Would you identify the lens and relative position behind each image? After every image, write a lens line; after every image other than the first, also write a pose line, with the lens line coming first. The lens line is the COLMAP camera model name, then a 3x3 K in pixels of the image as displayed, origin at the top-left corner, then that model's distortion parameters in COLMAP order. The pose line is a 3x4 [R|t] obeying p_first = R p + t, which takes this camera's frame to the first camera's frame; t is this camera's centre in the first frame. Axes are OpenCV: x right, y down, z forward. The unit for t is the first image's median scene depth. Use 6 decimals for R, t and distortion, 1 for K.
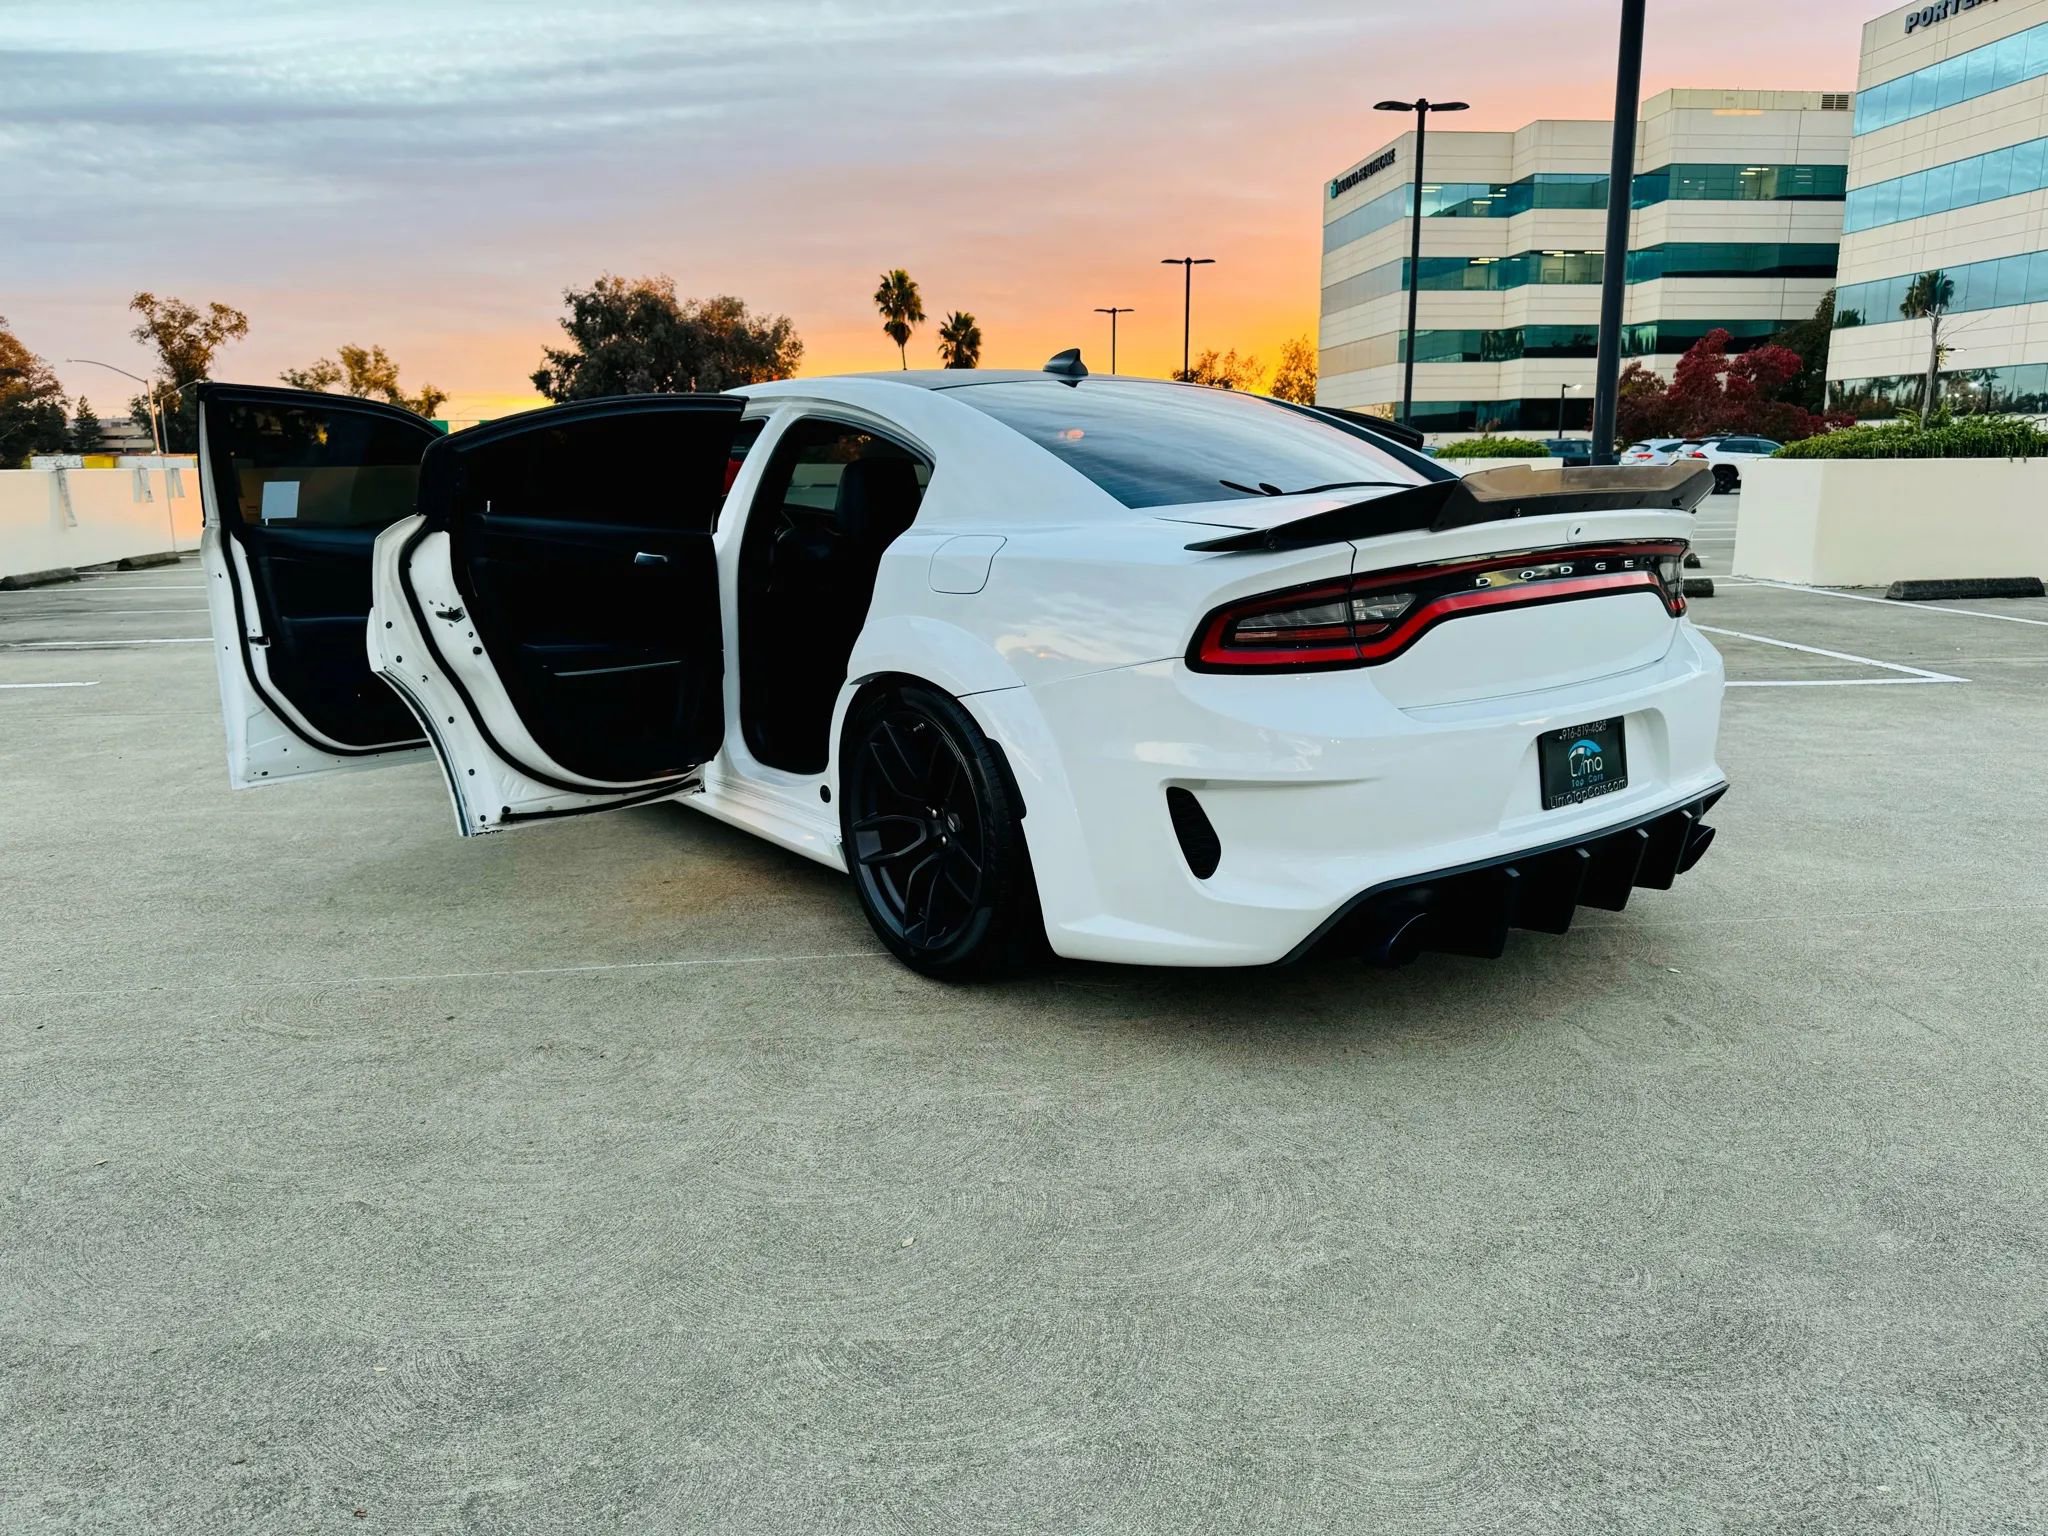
lens RADIAL K [[1481.4, 0, 1033.7], [0, 1481.4, 760.3], [0, 0, 1]] dist [0.005930, -0.003967]
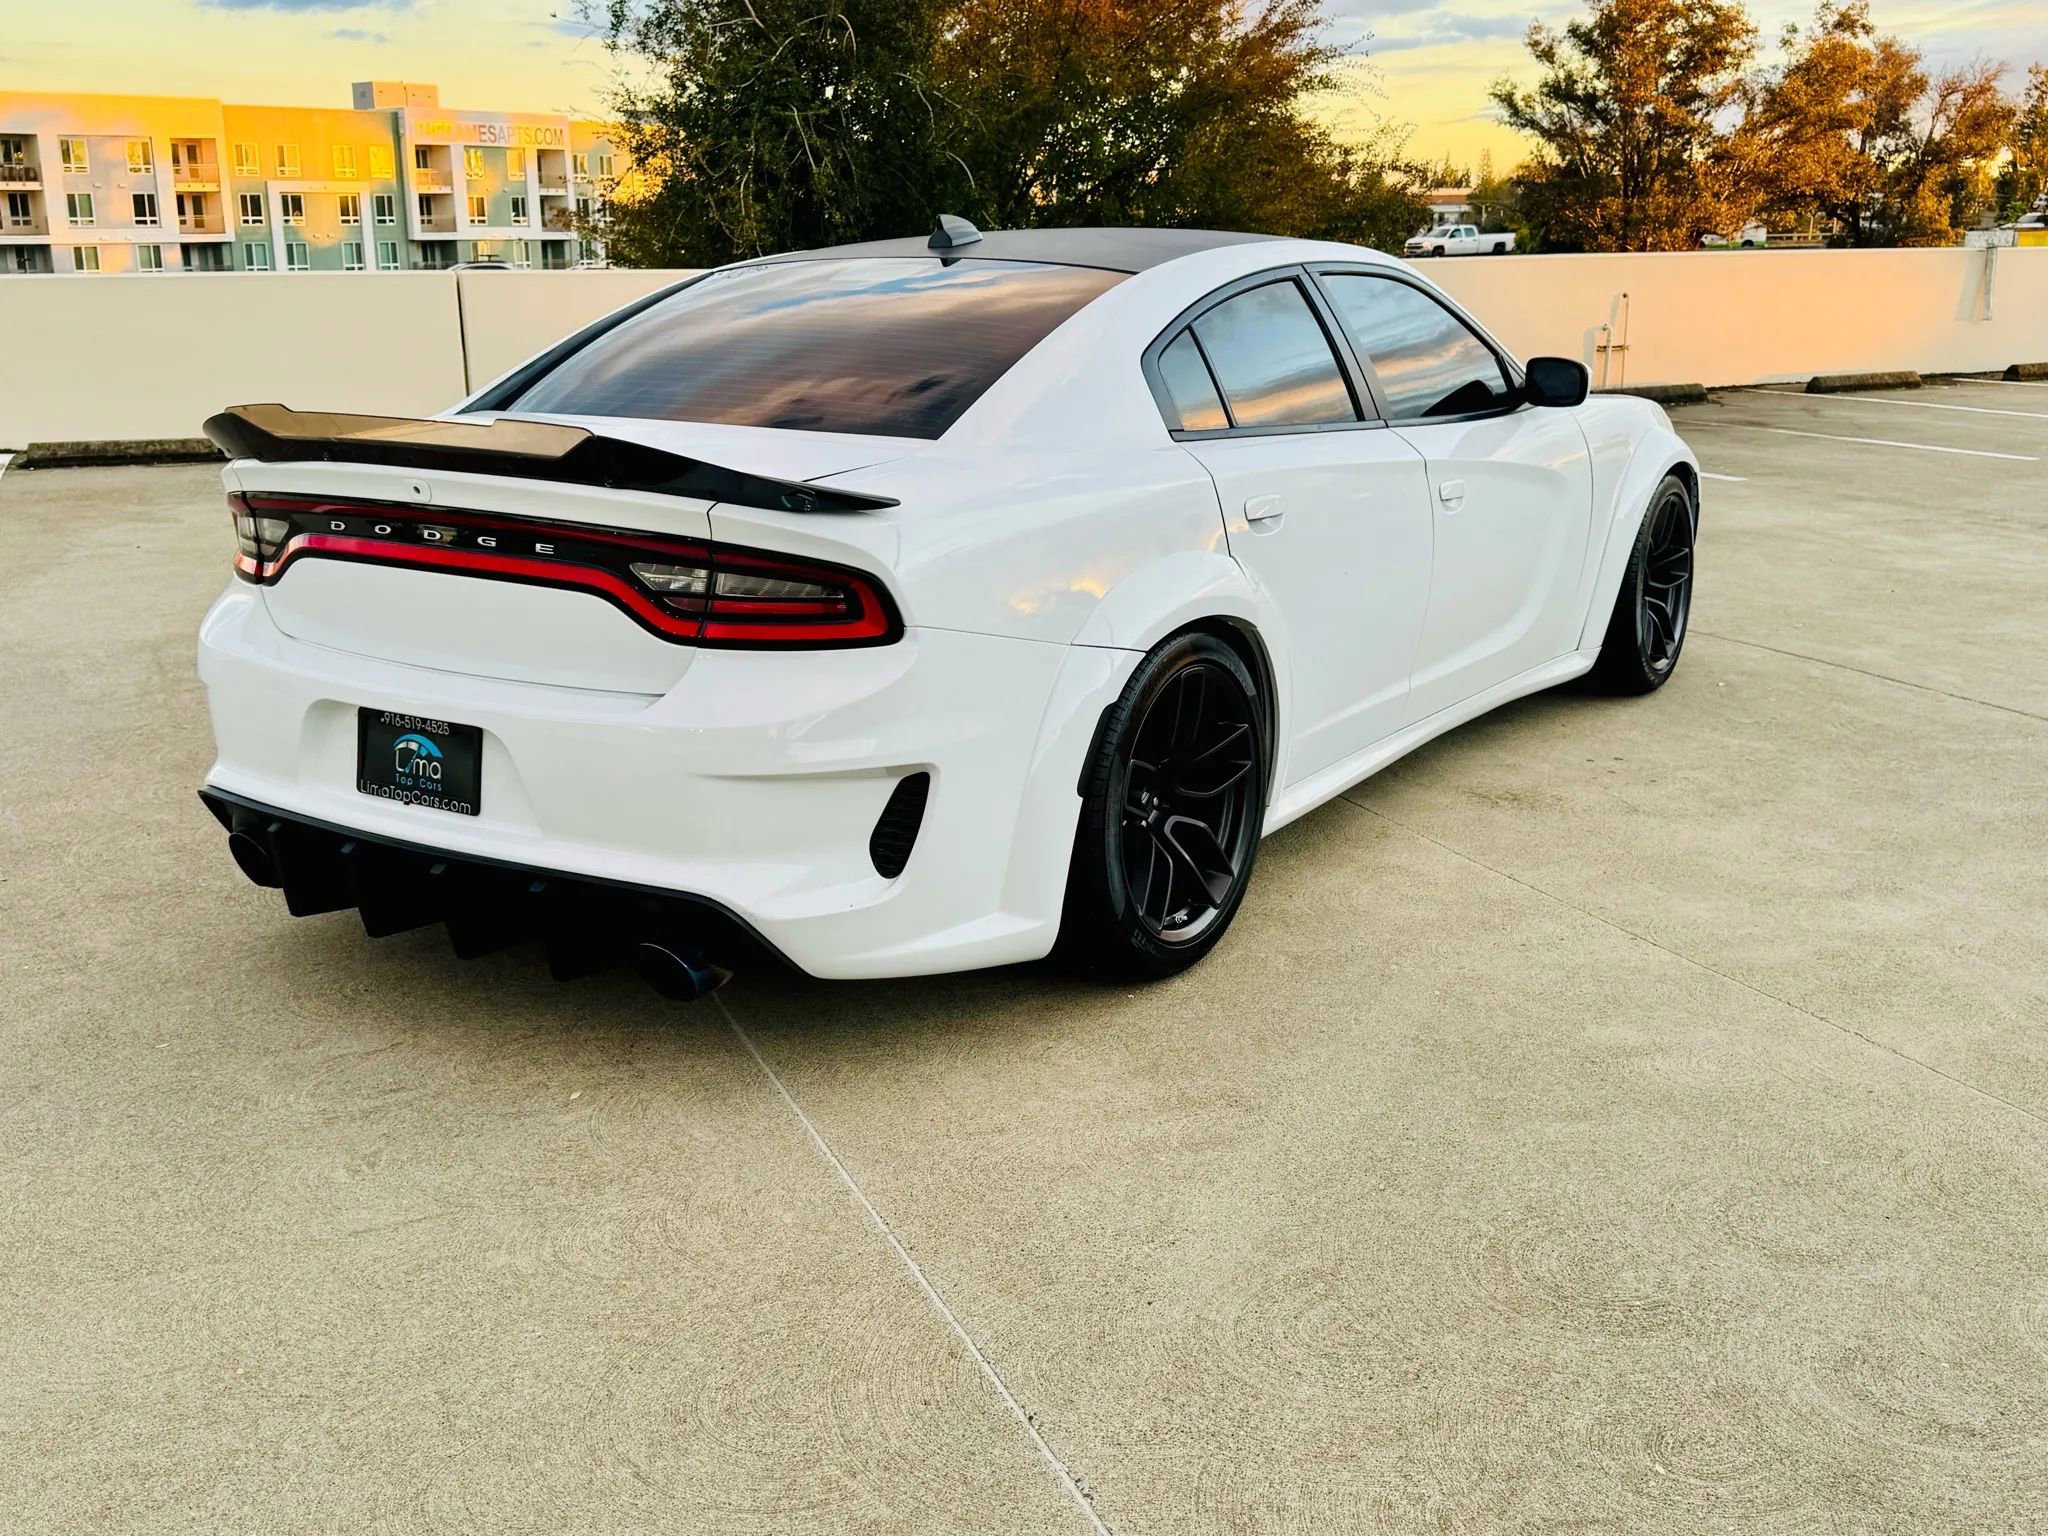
lens RADIAL K [[2045.5, 0, 1009.7], [0, 2045.5, 765.2], [0, 0, 1]] dist [0.033252, -0.028380]
pose [[0.288897, 0.253591, -0.923163, 1.388243], [-0.188149, 0.960514, 0.204971, -0.269012], [0.938690, 0.114477, 0.325203, 0.834811]]
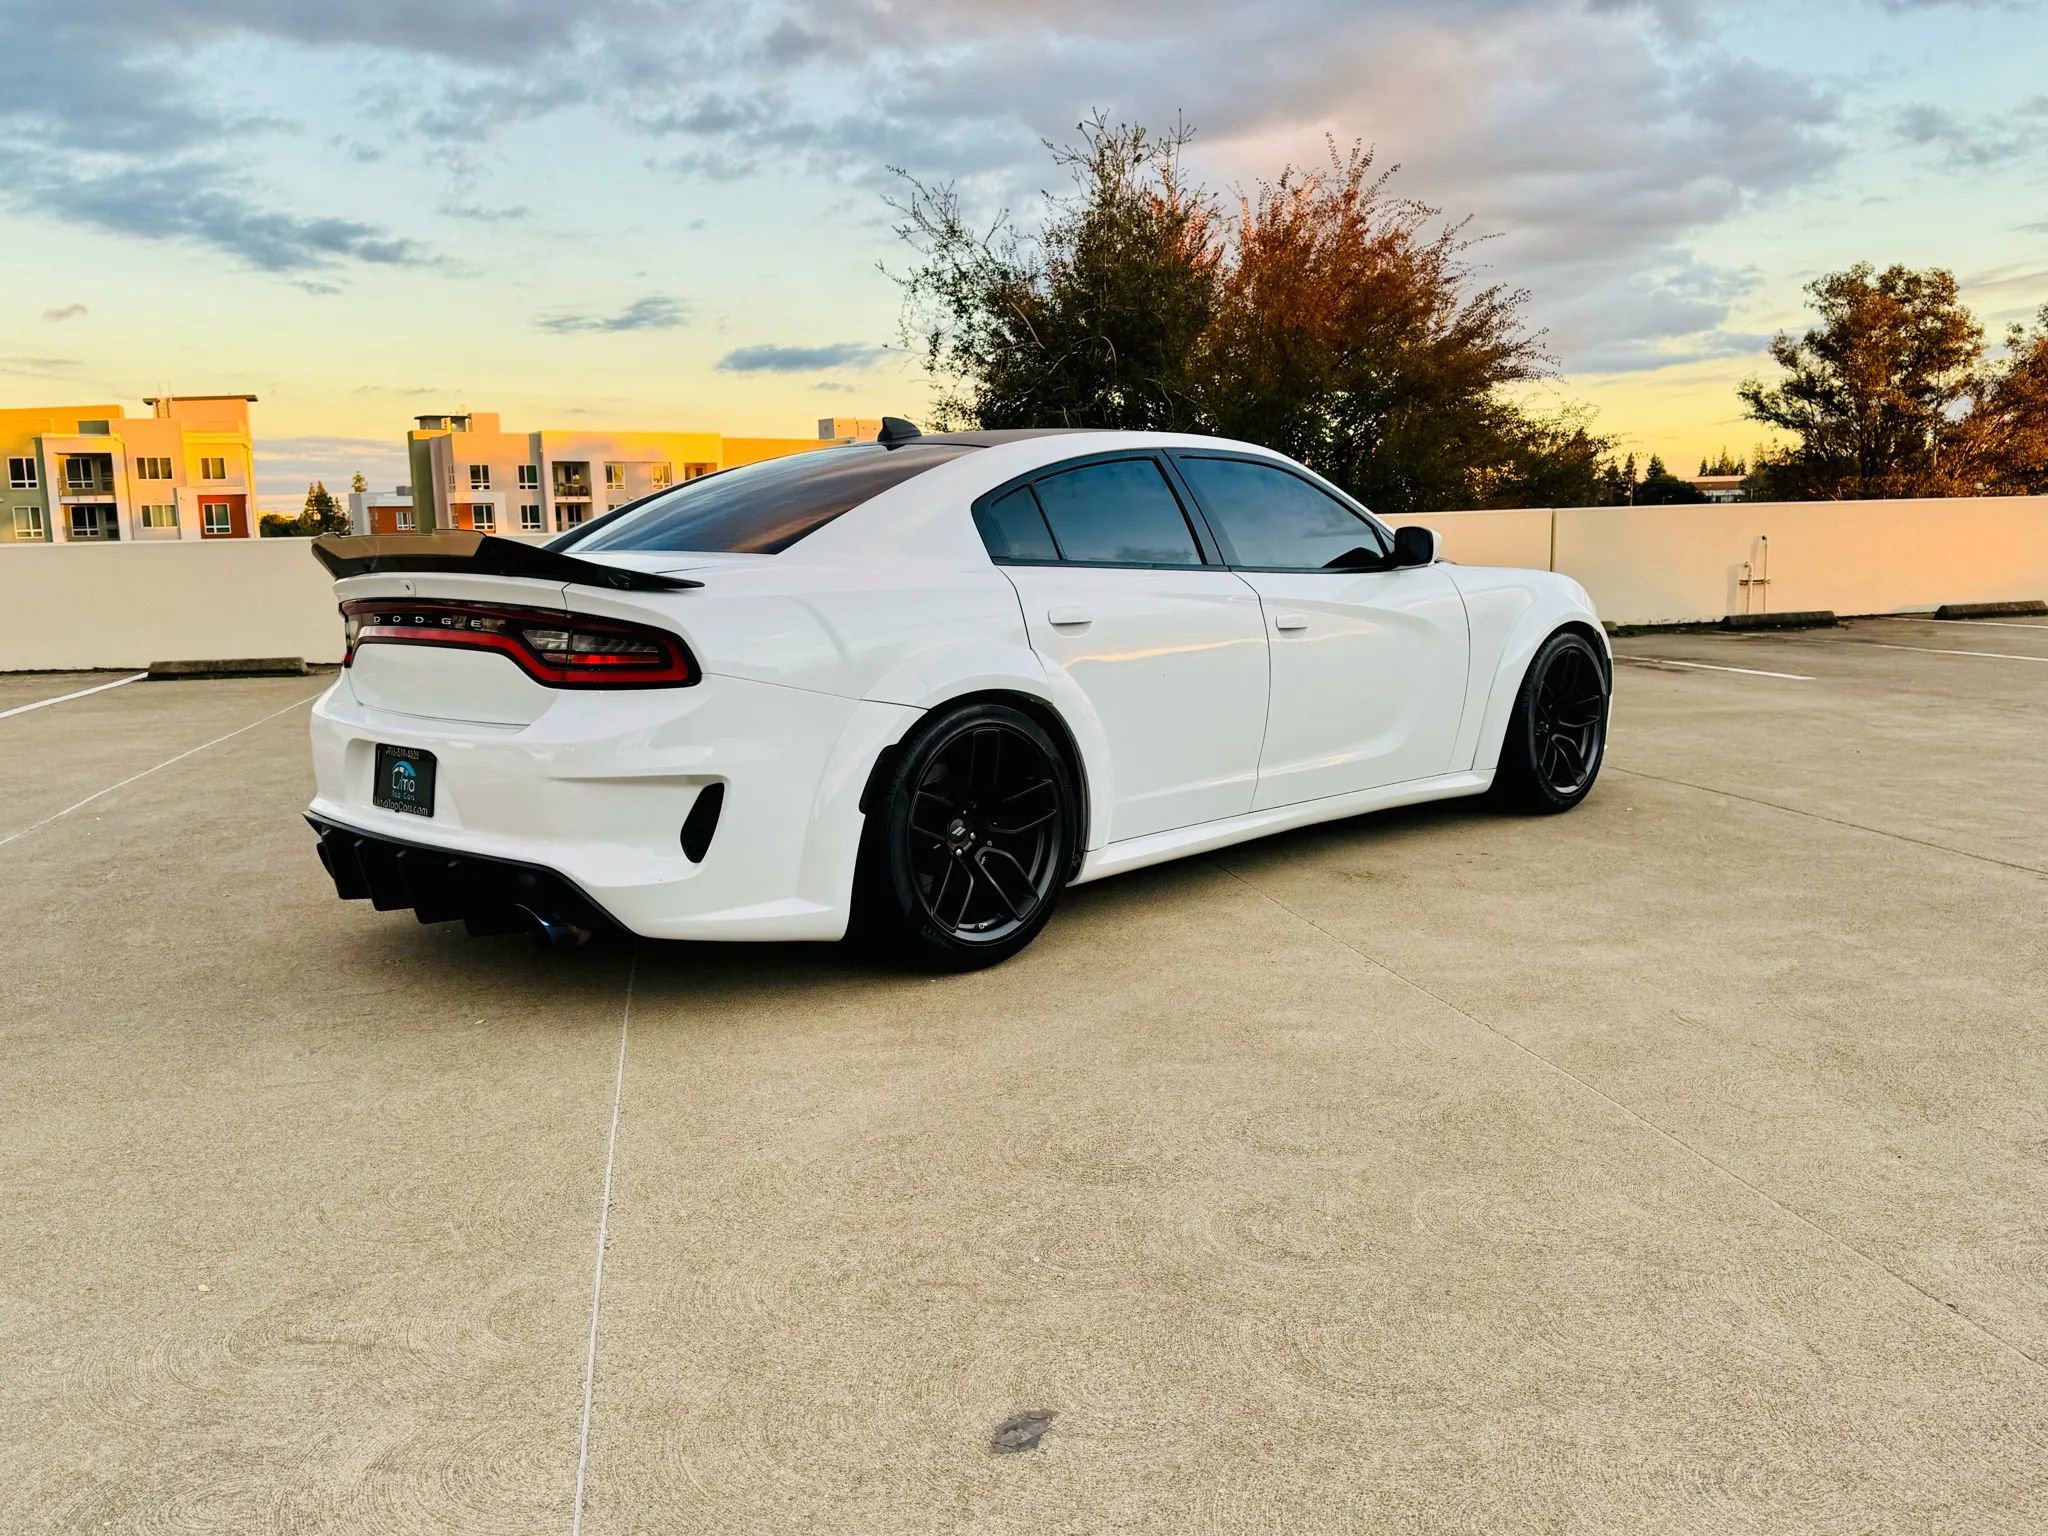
lens RADIAL K [[1683.9, 0, 1003.0], [0, 1683.9, 770.8], [0, 0, 1]] dist [0.067203, -0.090812]
pose [[0.093817, 0.151918, -0.983930, 1.543535], [-0.177135, 0.975068, 0.133660, -0.246372], [0.979705, 0.161749, 0.118388, 1.129245]]
